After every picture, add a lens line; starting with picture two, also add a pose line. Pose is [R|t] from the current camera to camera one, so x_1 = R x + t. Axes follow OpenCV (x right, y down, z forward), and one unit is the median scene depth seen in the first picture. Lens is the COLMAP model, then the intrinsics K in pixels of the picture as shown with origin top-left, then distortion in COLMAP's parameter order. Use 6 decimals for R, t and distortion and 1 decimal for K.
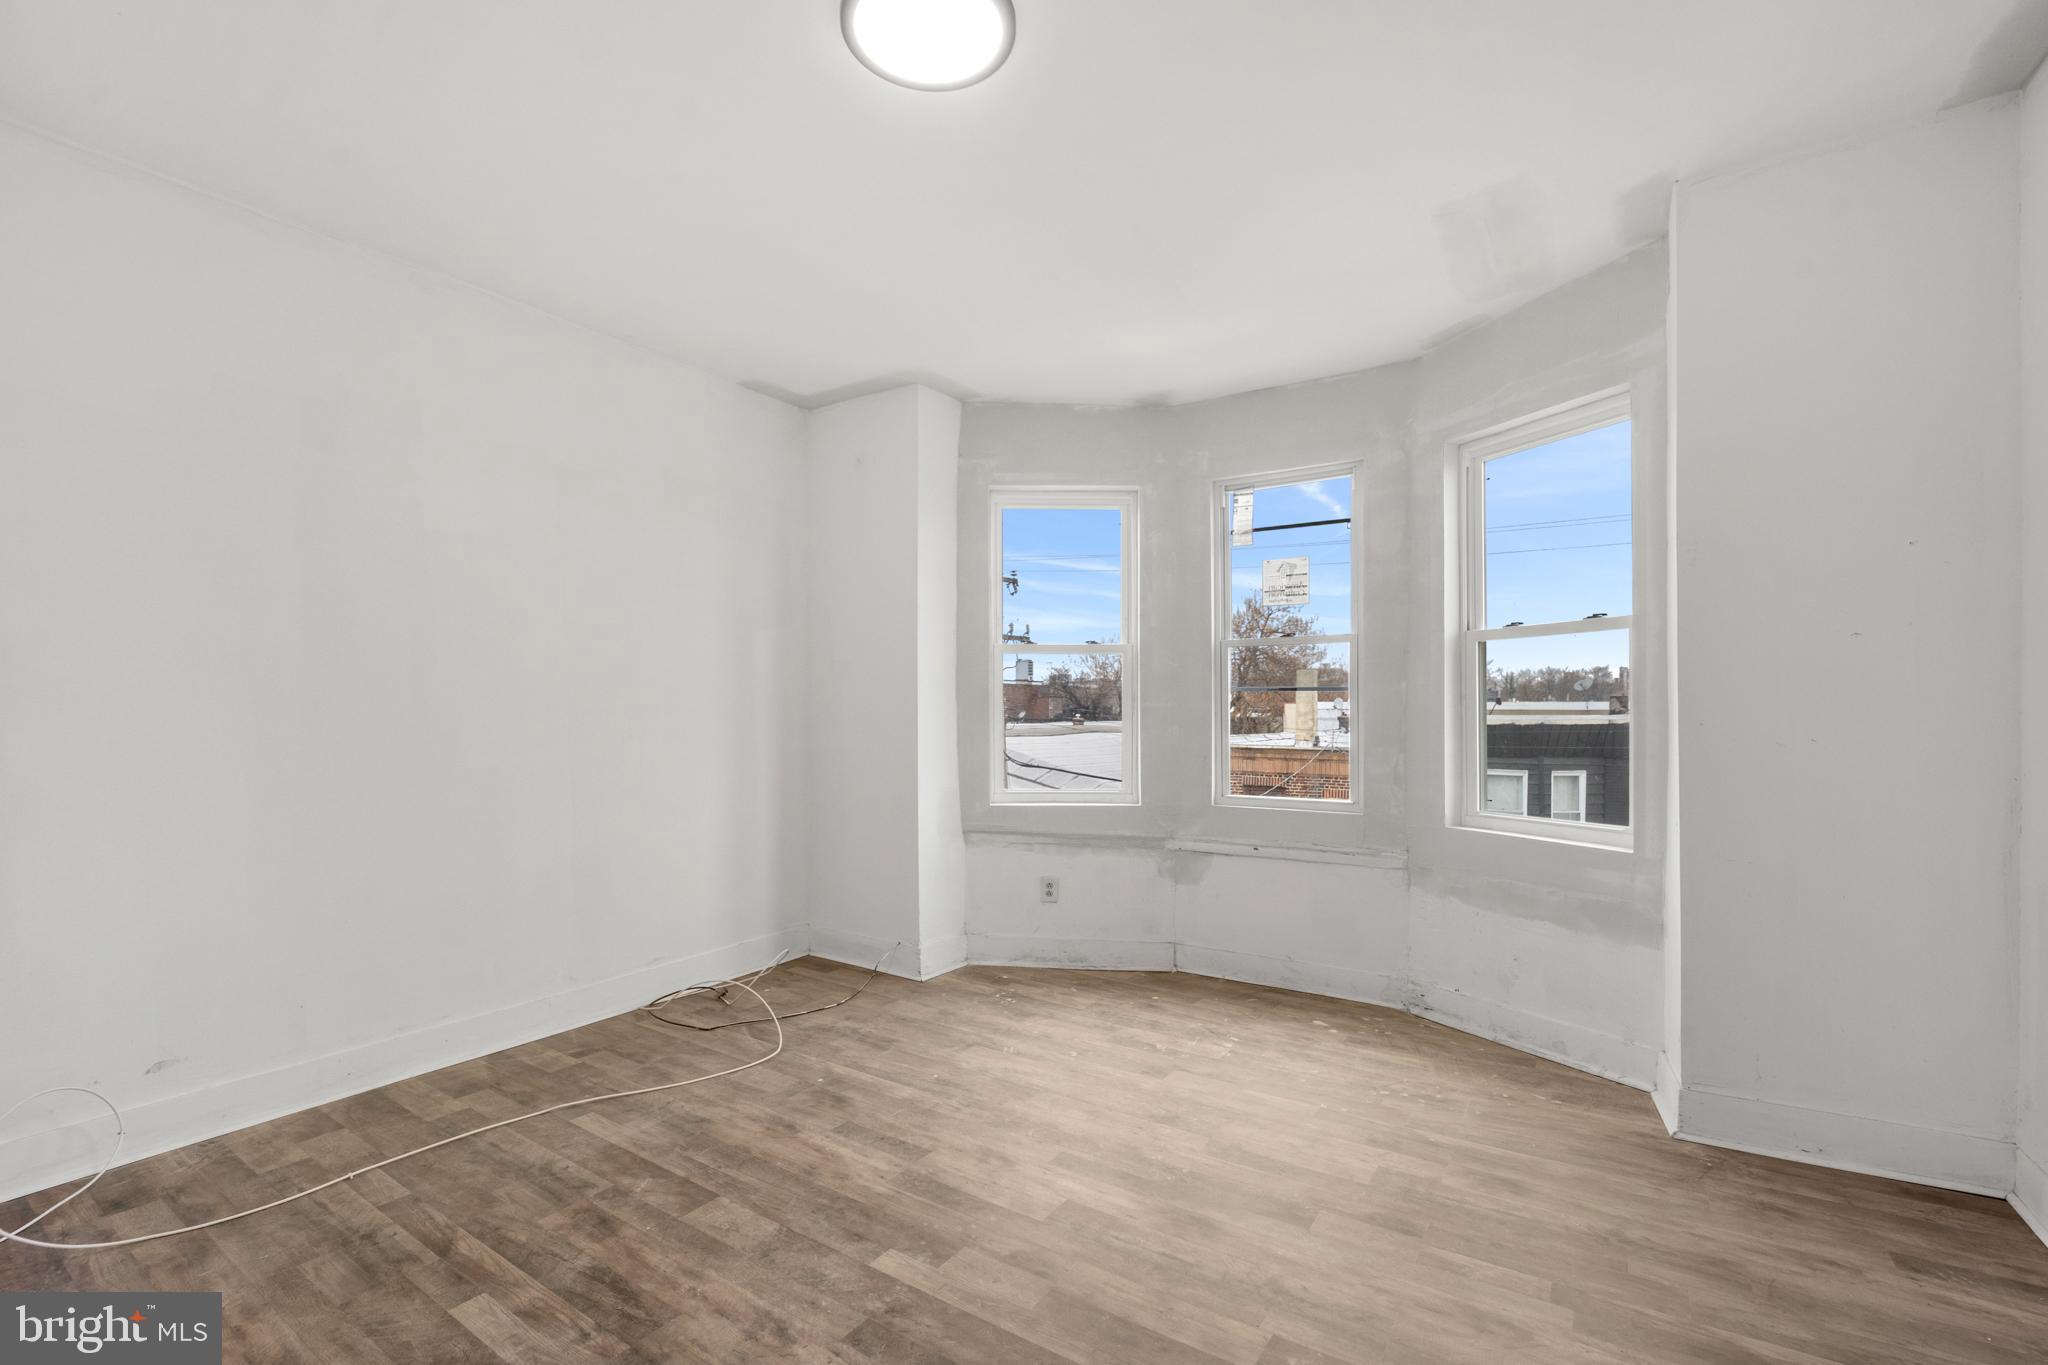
lens RADIAL K [[846.8, 0, 1041.1], [0, 846.8, 690.3], [0, 0, 1]] dist [-0.002059, -0.002384]
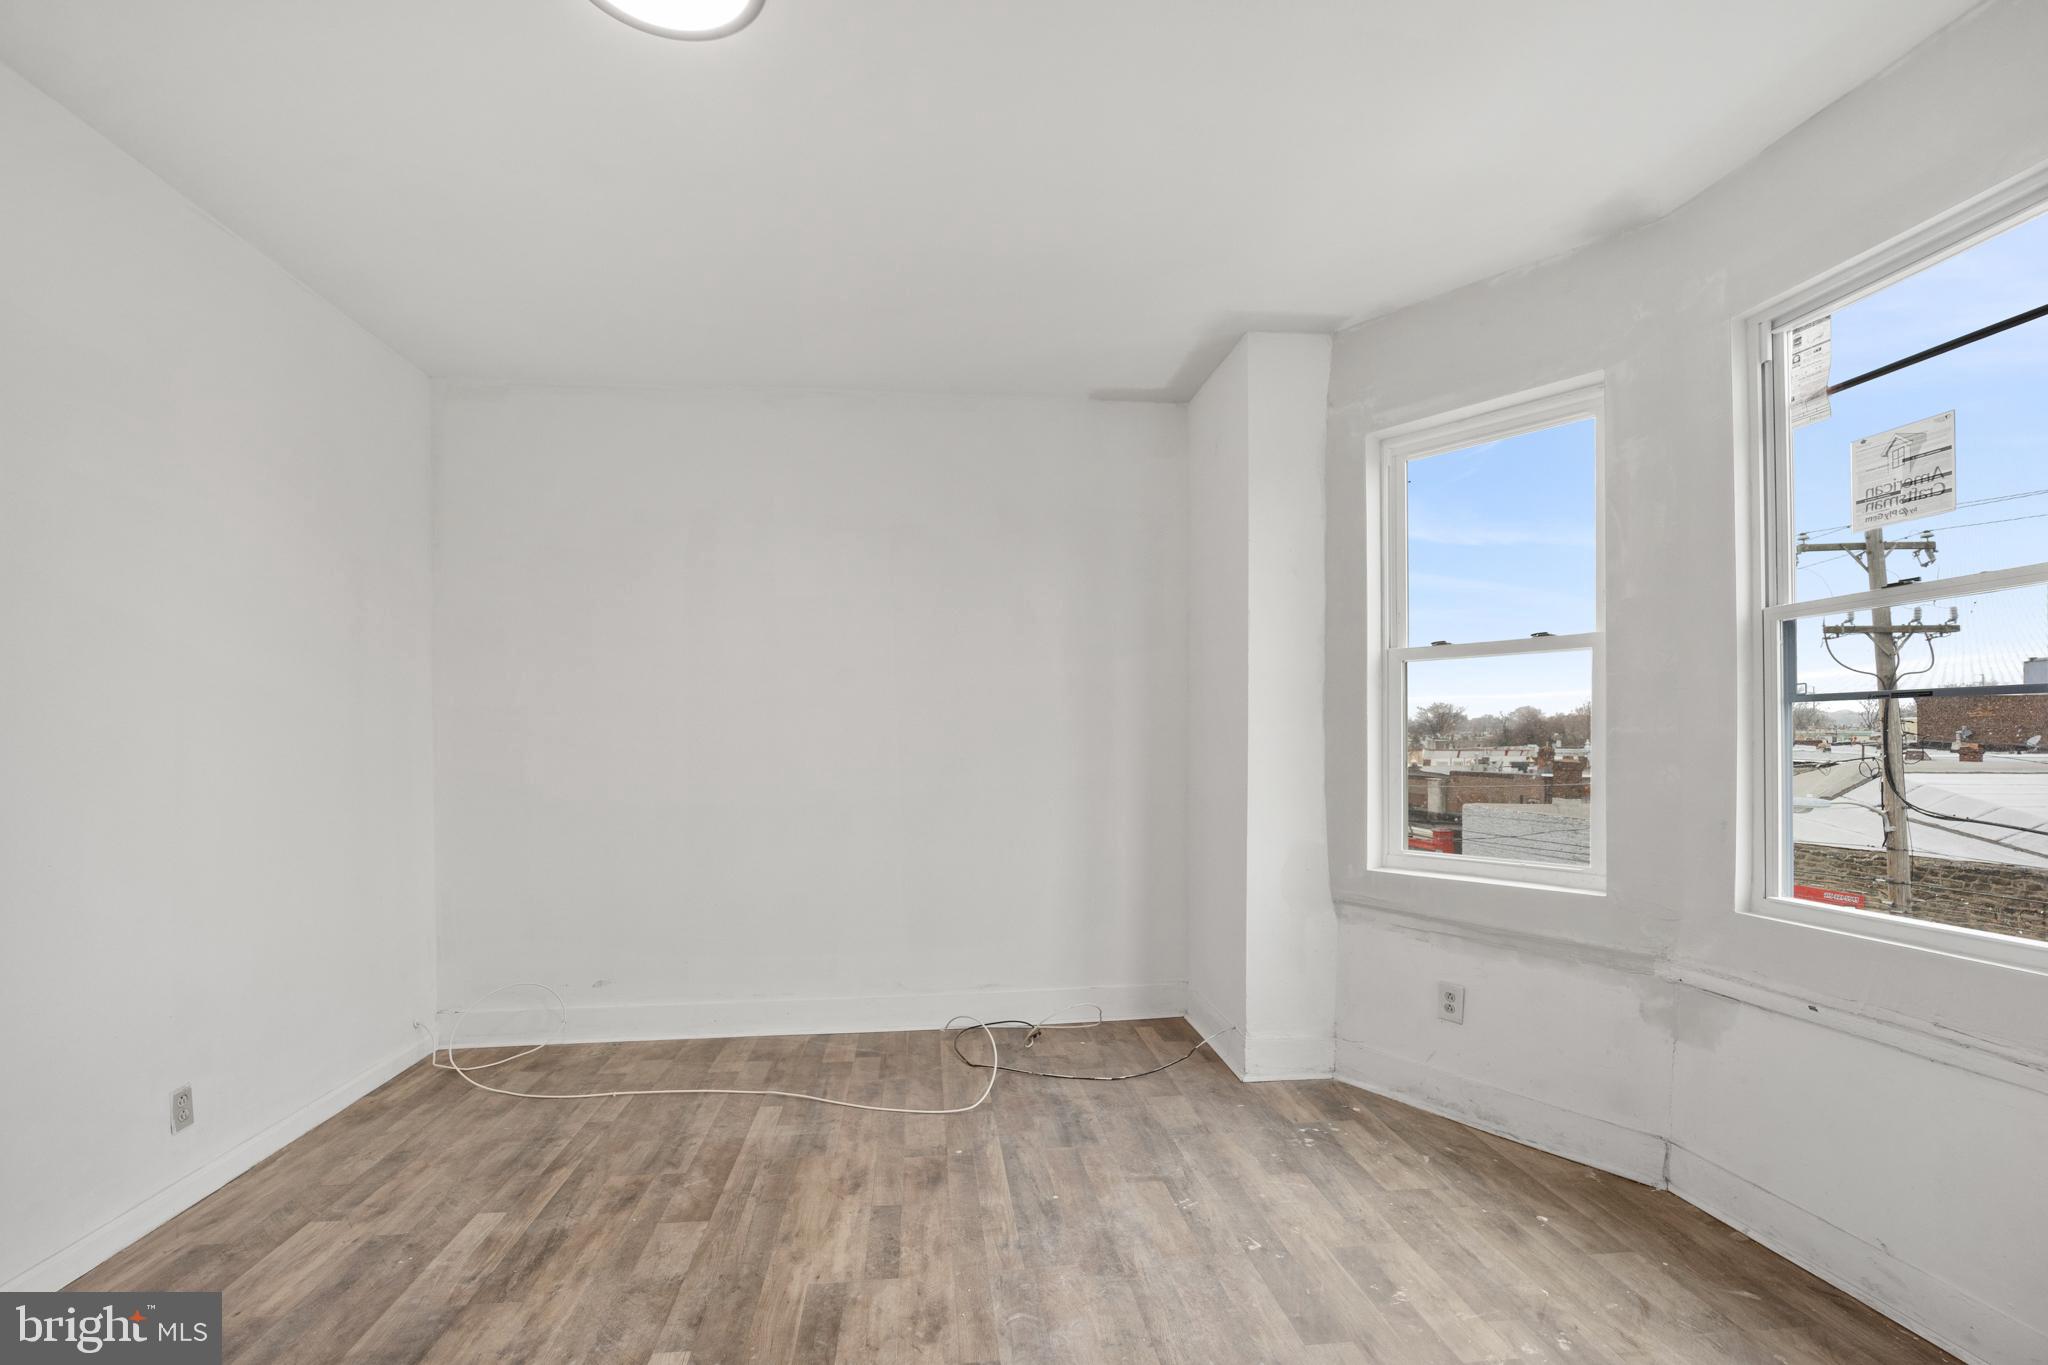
lens RADIAL K [[883.3, 0, 1095.4], [0, 883.3, 723.7], [0, 0, 1]] dist [-0.015431, -0.000016]
pose [[0.662901, -0.018052, -0.748489, 0.500369], [0.023254, 0.999723, -0.003516, 0.009298], [0.748346, -0.015074, 0.663138, 0.450088]]
